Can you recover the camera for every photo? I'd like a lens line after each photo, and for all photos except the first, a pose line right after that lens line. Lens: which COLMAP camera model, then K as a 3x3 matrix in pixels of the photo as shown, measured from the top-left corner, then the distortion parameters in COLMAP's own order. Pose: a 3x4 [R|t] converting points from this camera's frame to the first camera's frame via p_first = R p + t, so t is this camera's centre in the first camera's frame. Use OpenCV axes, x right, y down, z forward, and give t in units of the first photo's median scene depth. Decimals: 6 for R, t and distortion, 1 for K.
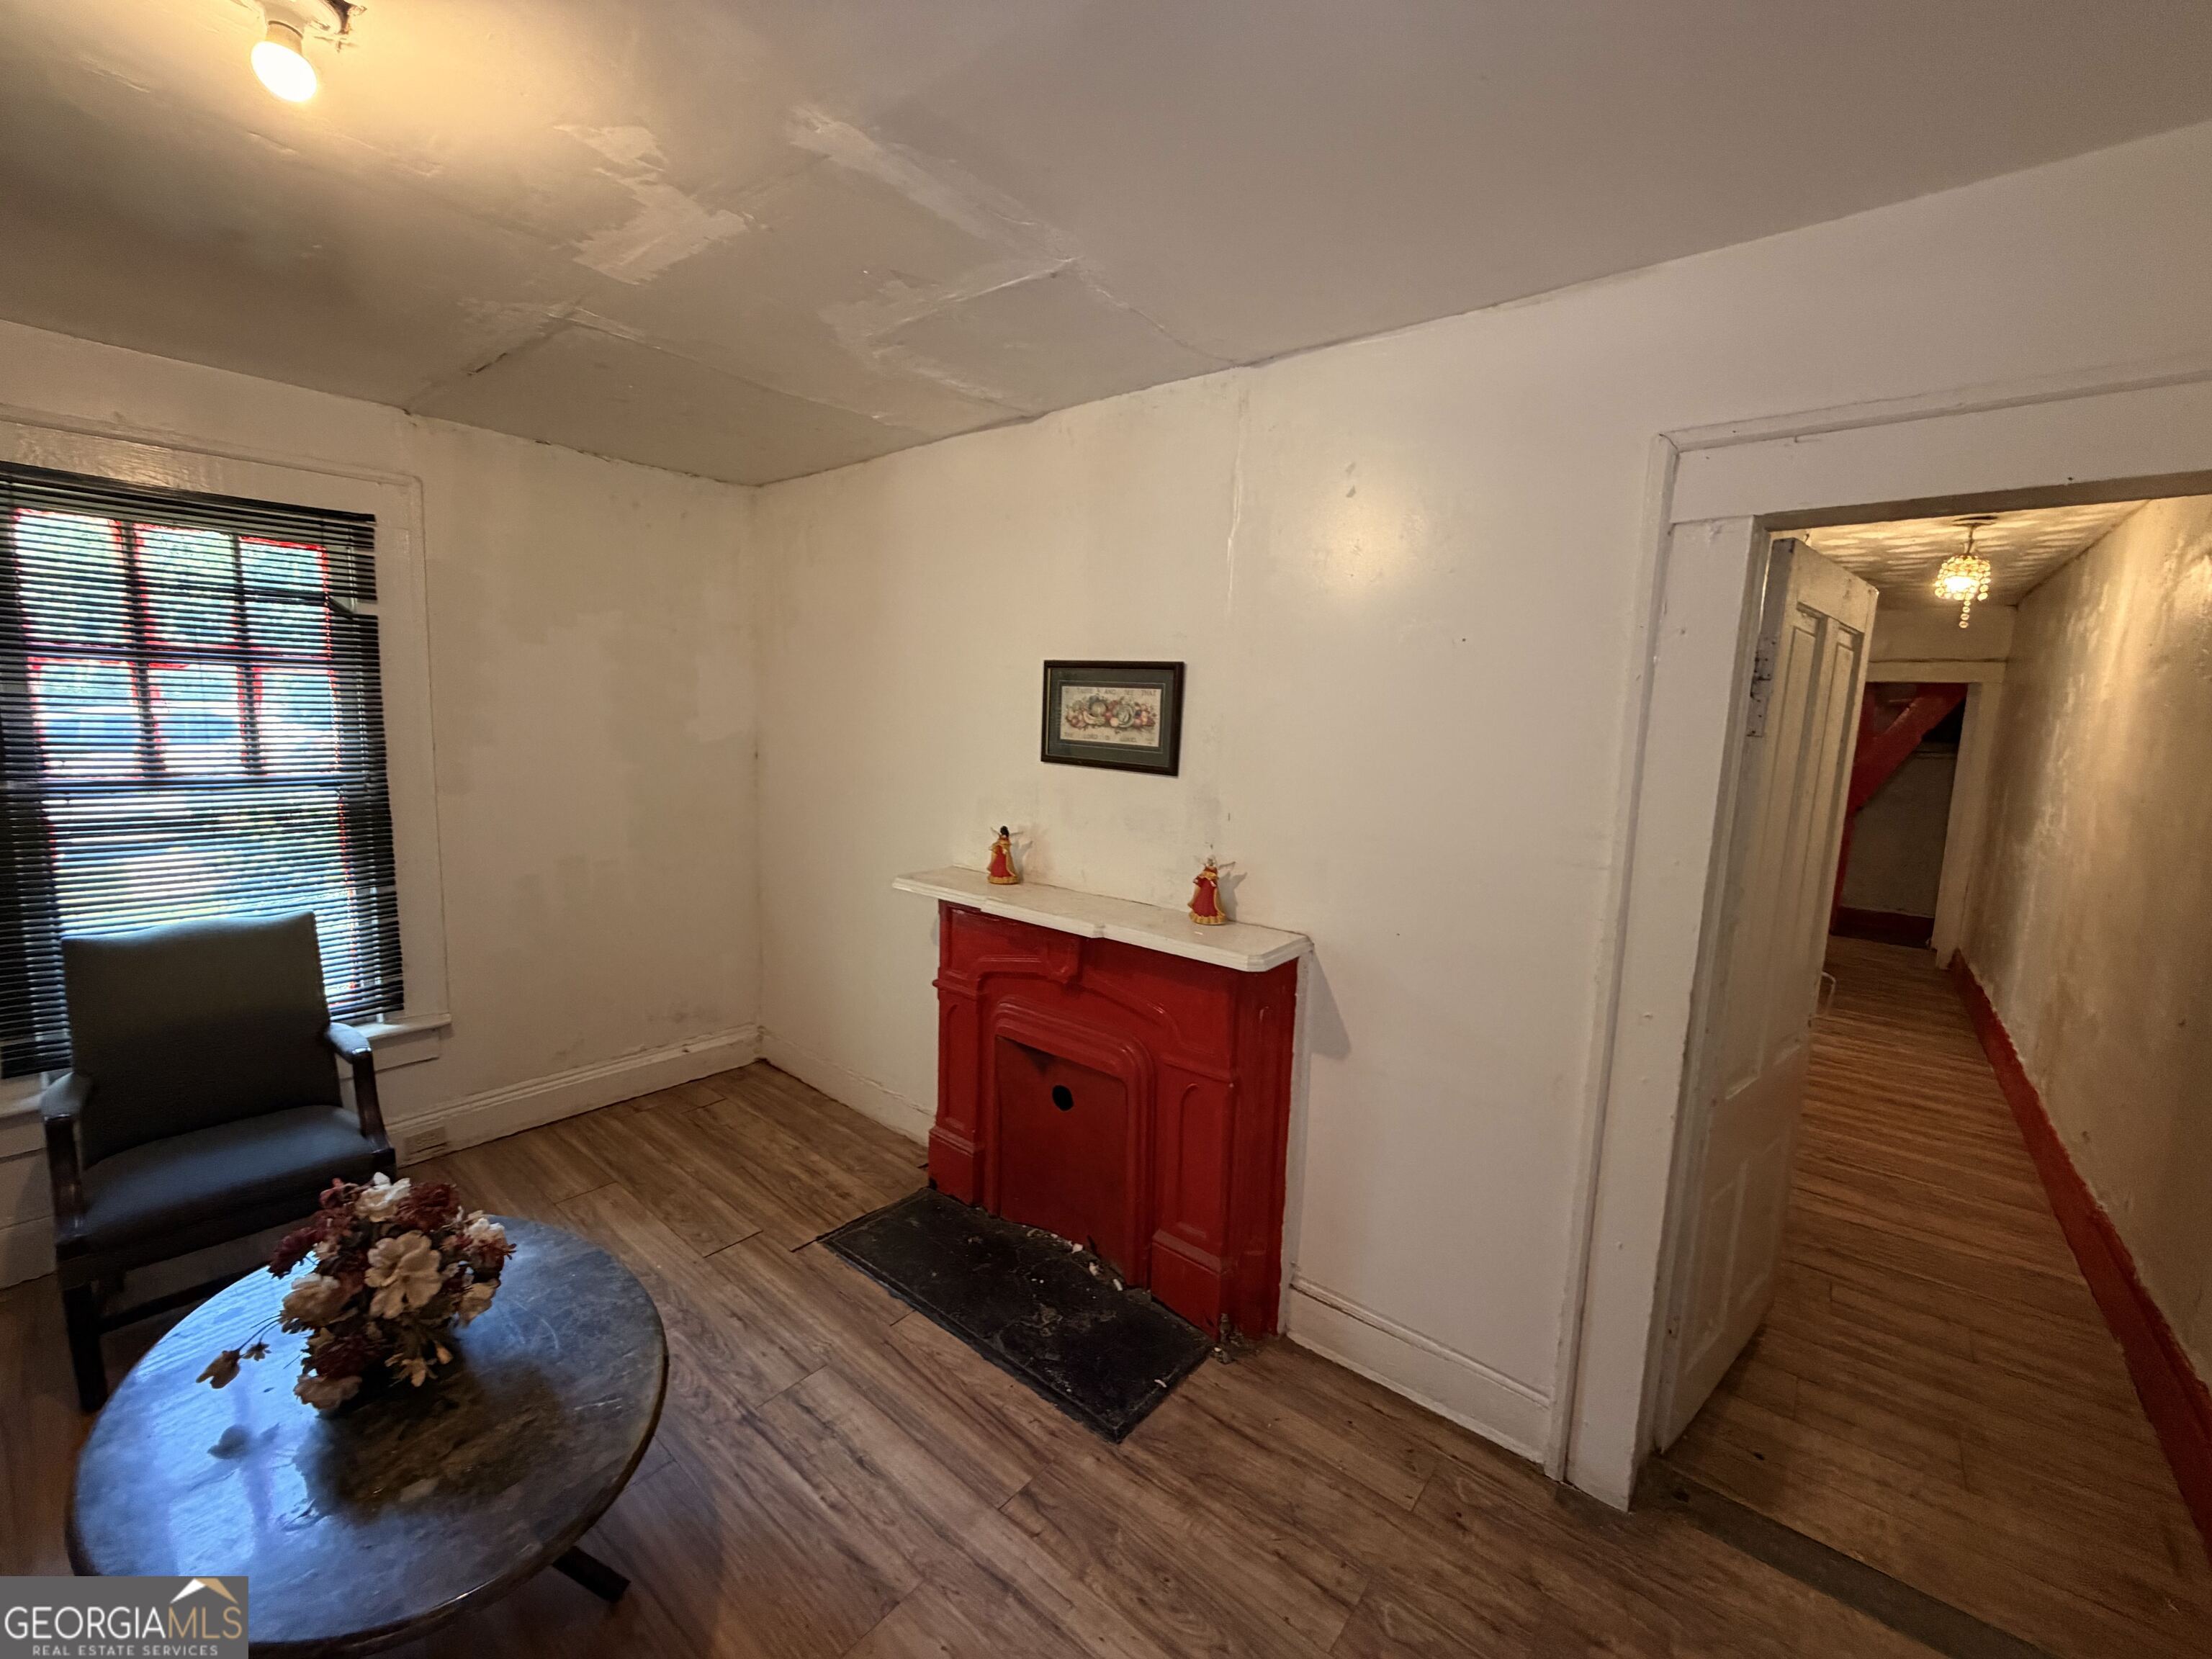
lens RADIAL K [[882.0, 0, 1099.5], [0, 882.0, 828.6], [0, 0, 1]] dist [0.000571, 0.000036]
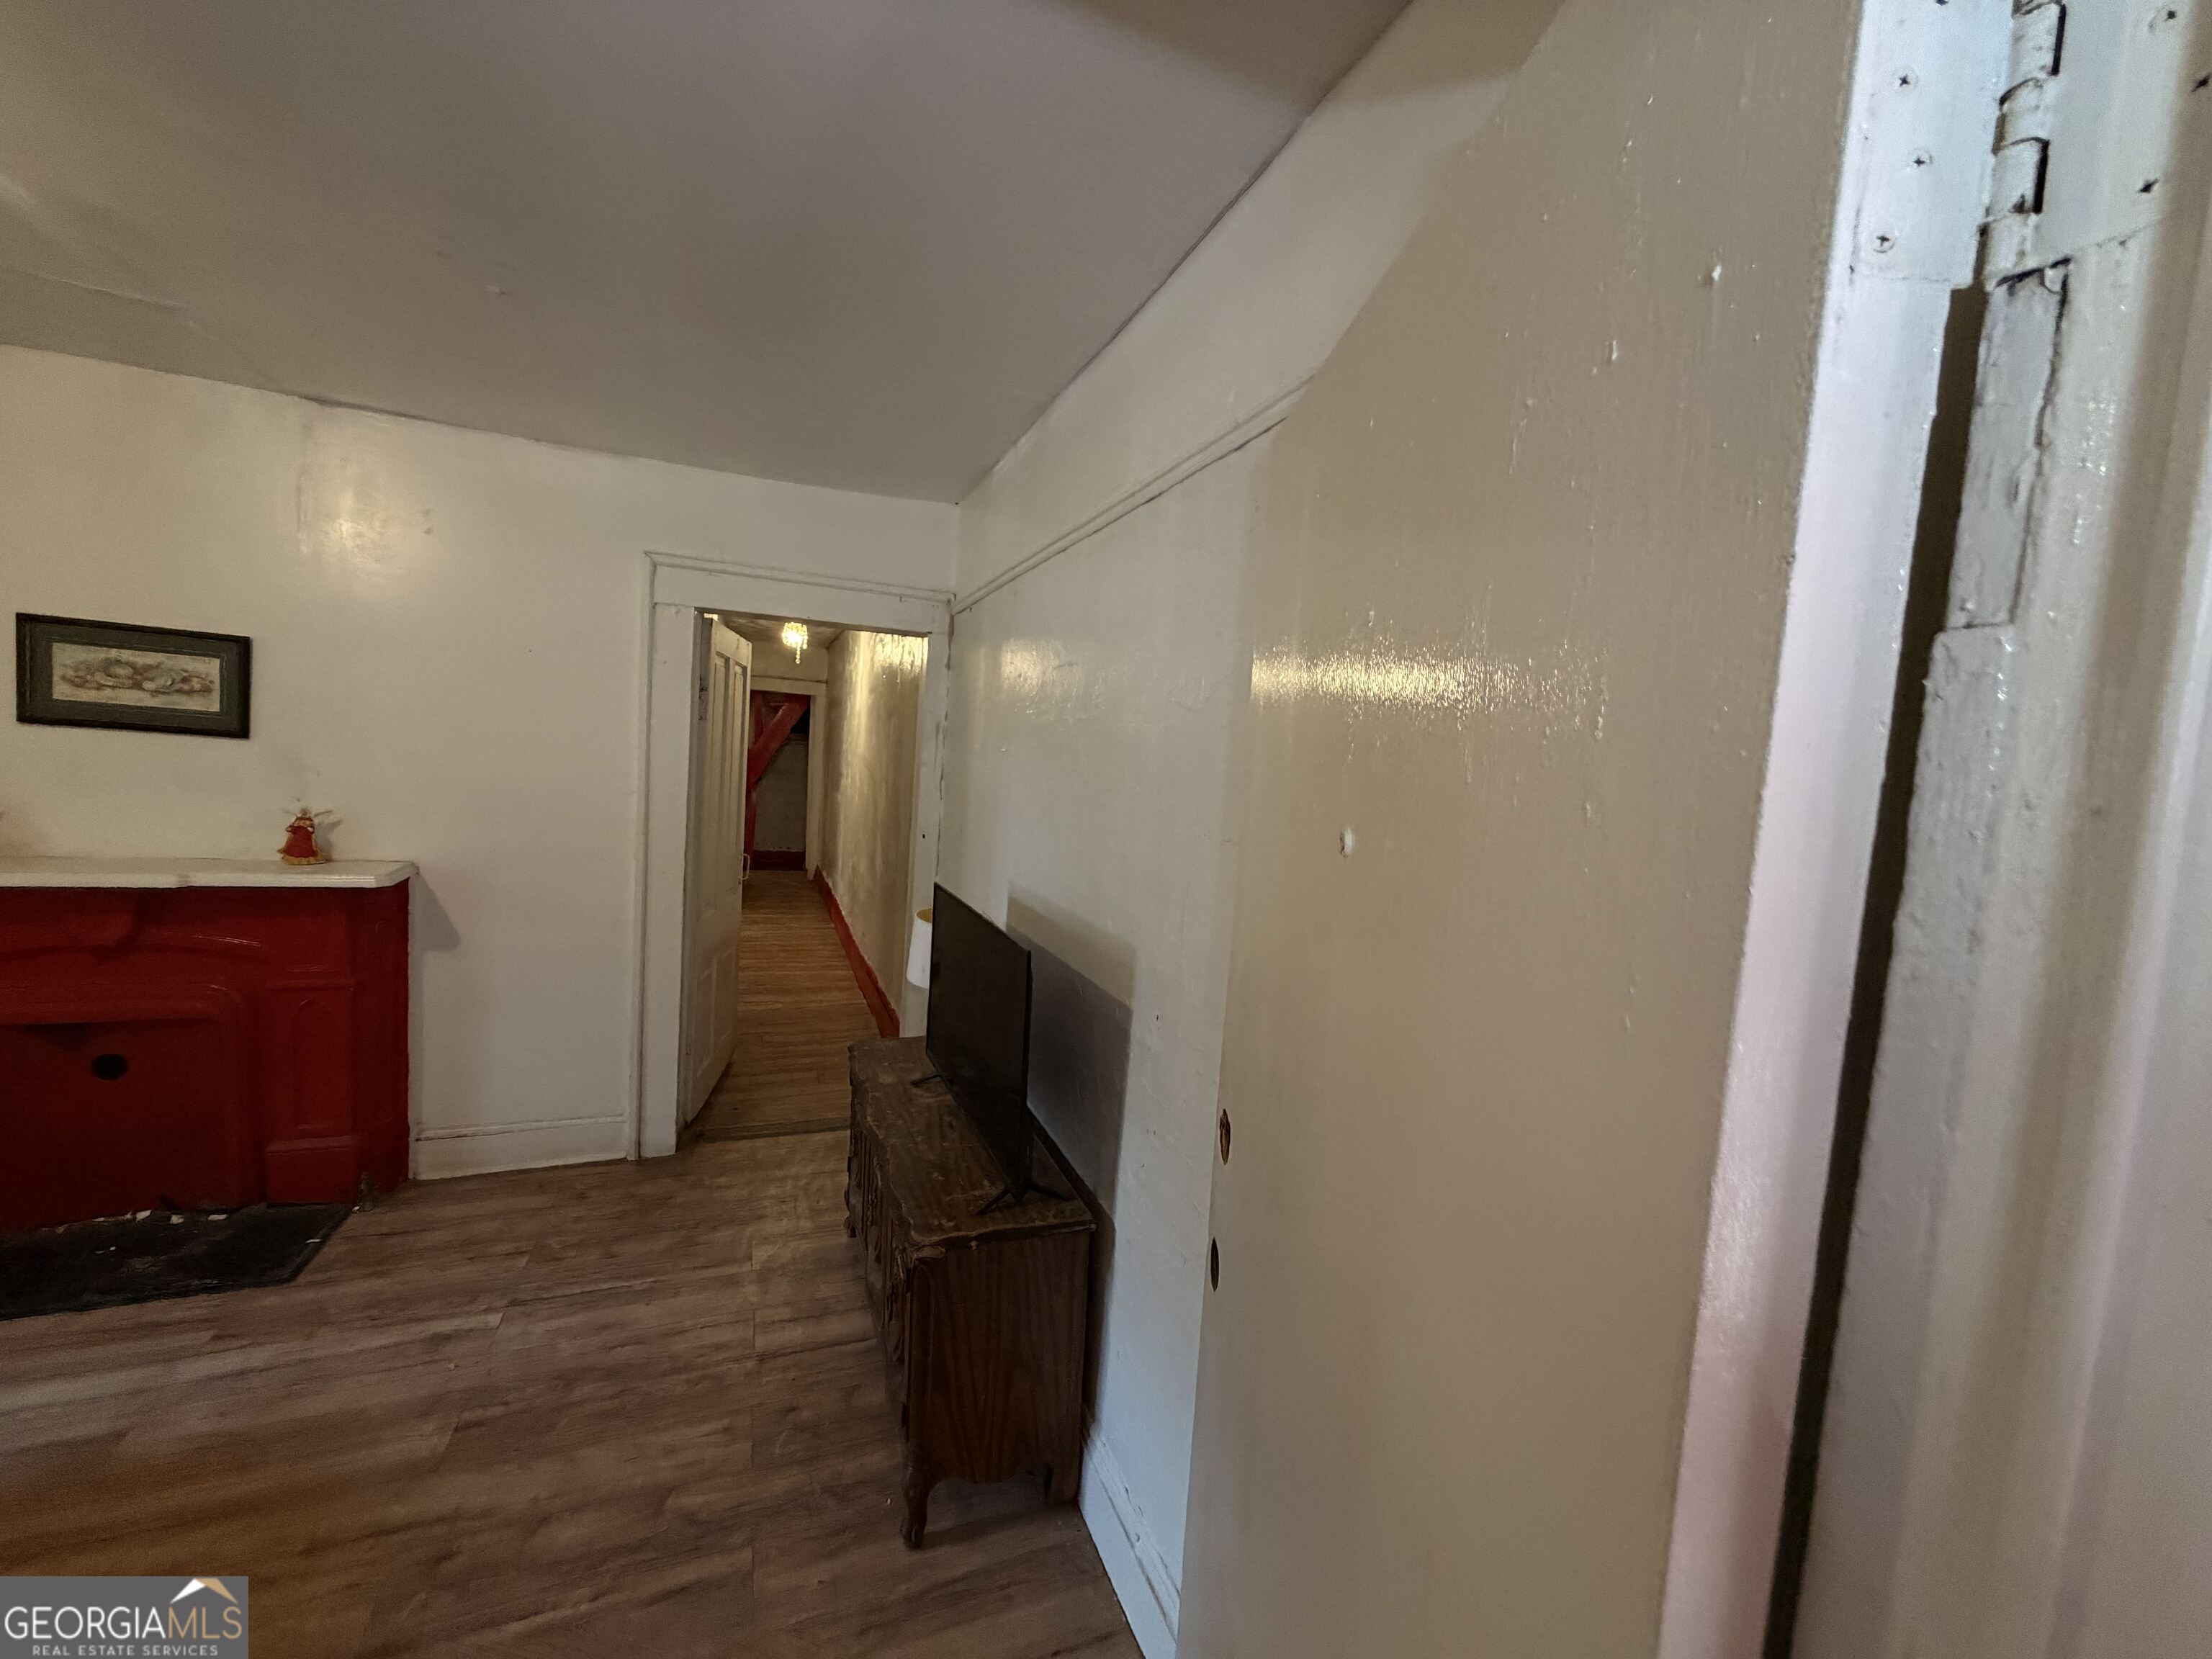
lens RADIAL K [[882.0, 0, 1102.9], [0, 882.0, 825.9], [0, 0, 1]] dist [0.000571, 0.000036]
pose [[0.472837, -0.069170, 0.878431, -0.403467], [0.060821, 0.997098, 0.045776, 0.067373], [-0.879048, 0.031783, 0.475672, -0.494201]]
